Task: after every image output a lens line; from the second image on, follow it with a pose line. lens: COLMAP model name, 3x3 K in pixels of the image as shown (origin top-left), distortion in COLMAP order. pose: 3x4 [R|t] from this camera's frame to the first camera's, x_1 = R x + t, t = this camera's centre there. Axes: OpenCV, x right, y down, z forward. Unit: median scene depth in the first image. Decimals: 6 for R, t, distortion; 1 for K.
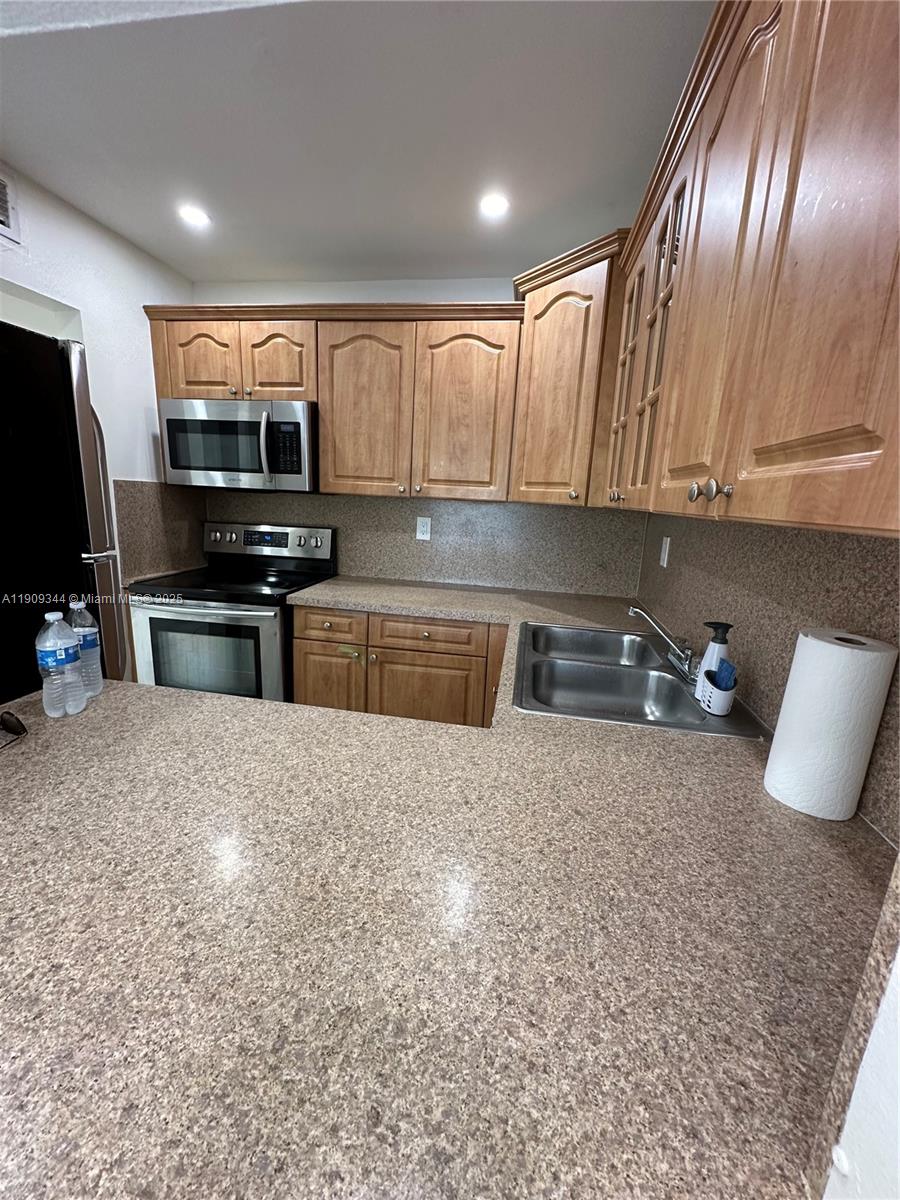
lens RADIAL K [[481.0, 0, 450.0], [0, 481.0, 600.0], [0, 0, 1]] dist [-0.000296, -0.000028]
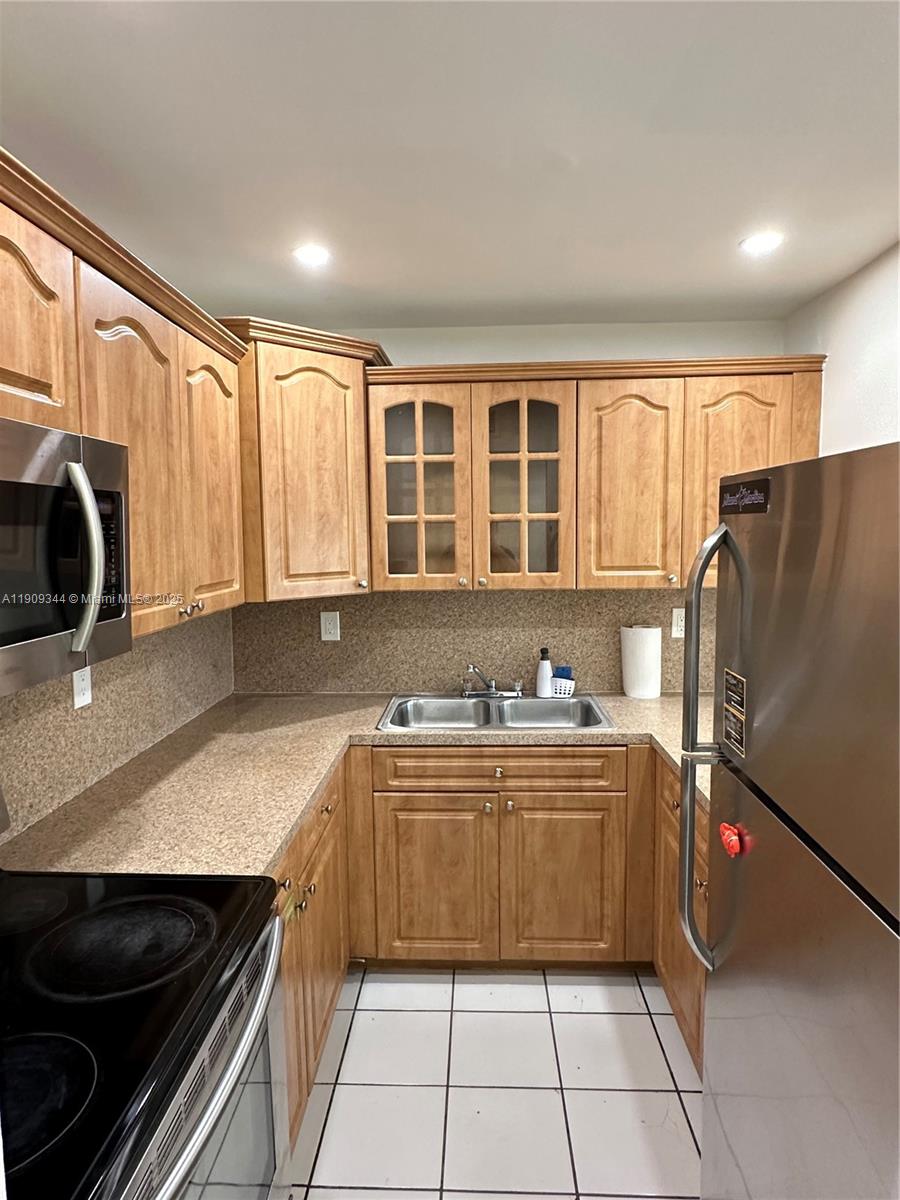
lens RADIAL K [[696.5, 0, 450.0], [0, 696.5, 600.0], [0, 0, 1]] dist [-0.000097, 0.000016]
pose [[-0.125442, -0.139625, 0.982227, -1.092919], [0.223948, 0.960508, 0.165139, -0.366980], [-0.966494, 0.240683, -0.089219, 0.941995]]
